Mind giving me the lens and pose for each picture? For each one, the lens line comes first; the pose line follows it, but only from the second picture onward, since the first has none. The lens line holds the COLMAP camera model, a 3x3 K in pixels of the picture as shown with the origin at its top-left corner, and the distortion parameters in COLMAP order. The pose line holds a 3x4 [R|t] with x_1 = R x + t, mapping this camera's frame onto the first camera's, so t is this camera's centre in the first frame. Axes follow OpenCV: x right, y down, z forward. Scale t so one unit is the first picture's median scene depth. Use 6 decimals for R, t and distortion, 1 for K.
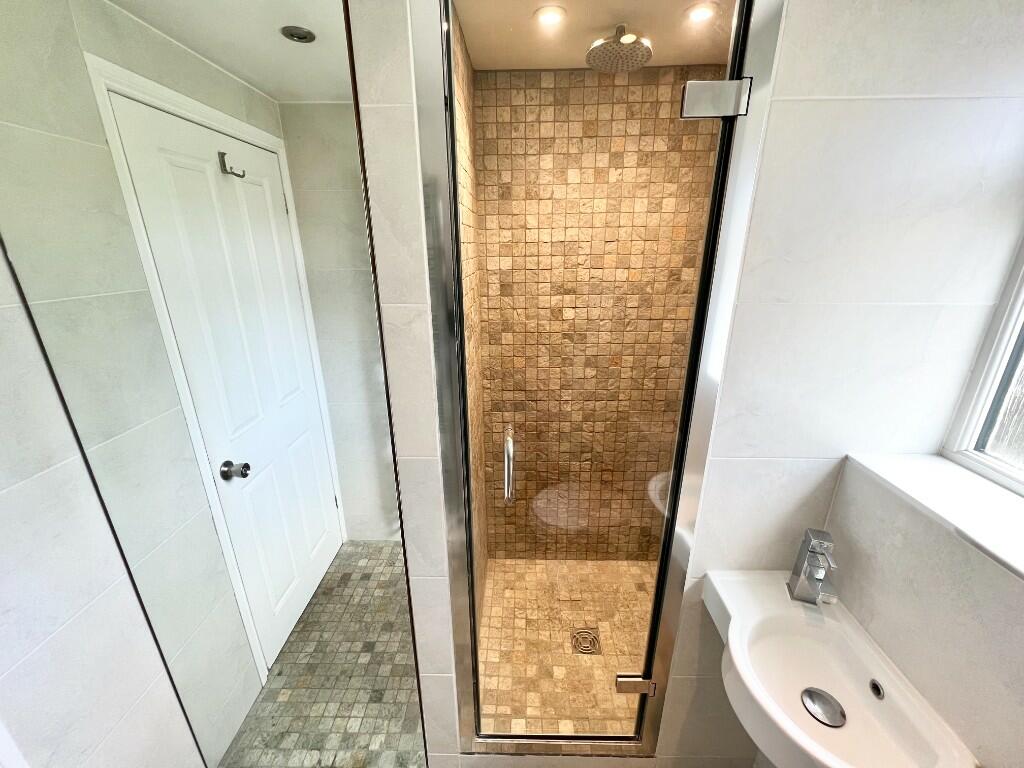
lens RADIAL K [[409.3, 0, 511.8], [0, 409.3, 382.9], [0, 0, 1]] dist [-0.004621, 0.000872]
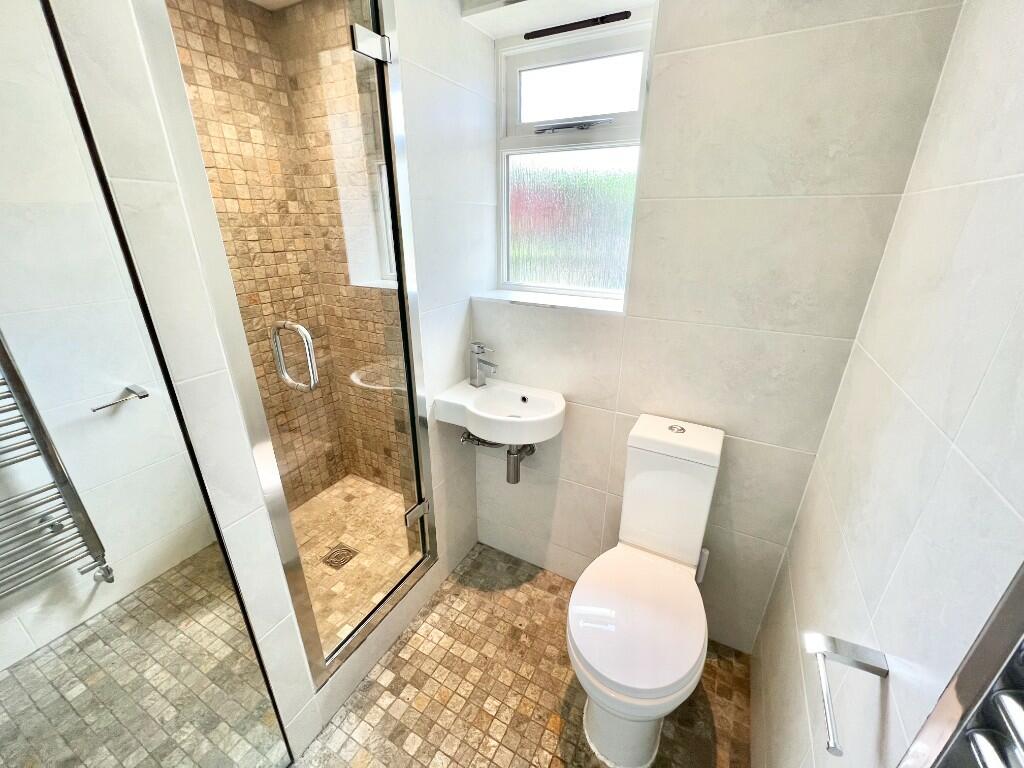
lens RADIAL K [[409.3, 0, 511.8], [0, 409.3, 382.9], [0, 0, 1]] dist [-0.004621, 0.000872]
pose [[0.449869, -0.323055, 0.832619, -0.374613], [0.284400, 0.935572, 0.209338, 0.114590], [-0.846602, 0.142622, 0.512761, 0.004046]]
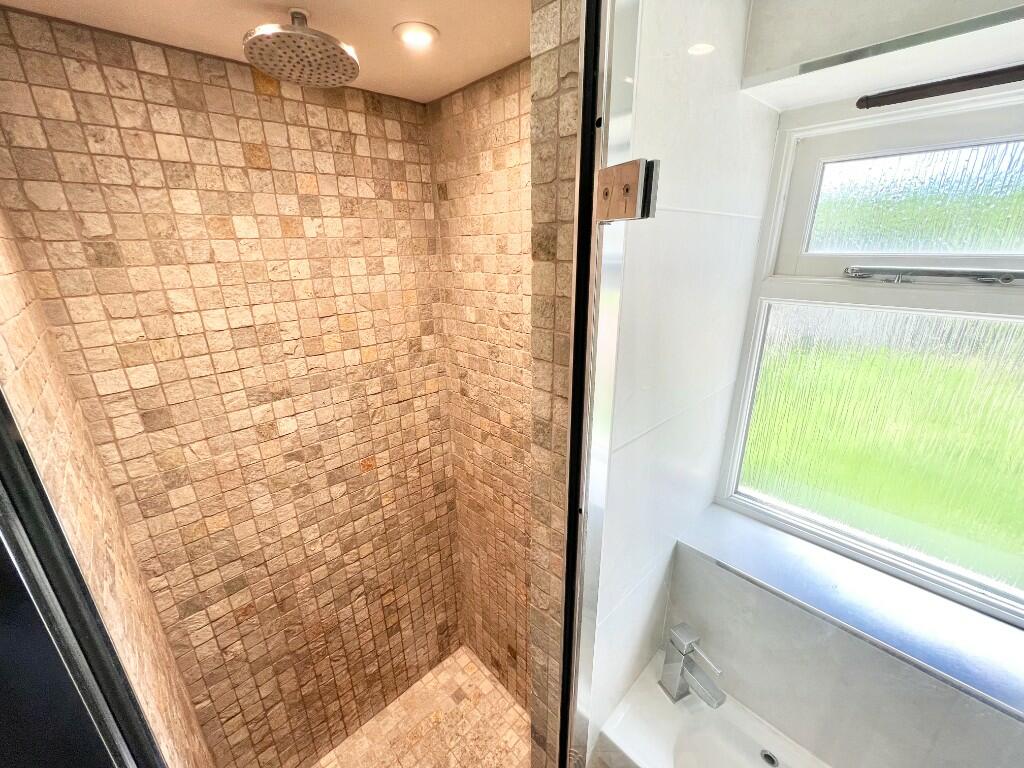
lens RADIAL K [[409.3, 0, 511.8], [0, 409.3, 382.9], [0, 0, 1]] dist [-0.004621, 0.000872]
pose [[0.707261, -0.230059, 0.668471, -0.032114], [0.239440, 0.967636, 0.079684, -0.210000], [-0.665169, 0.103701, 0.739457, 0.267448]]
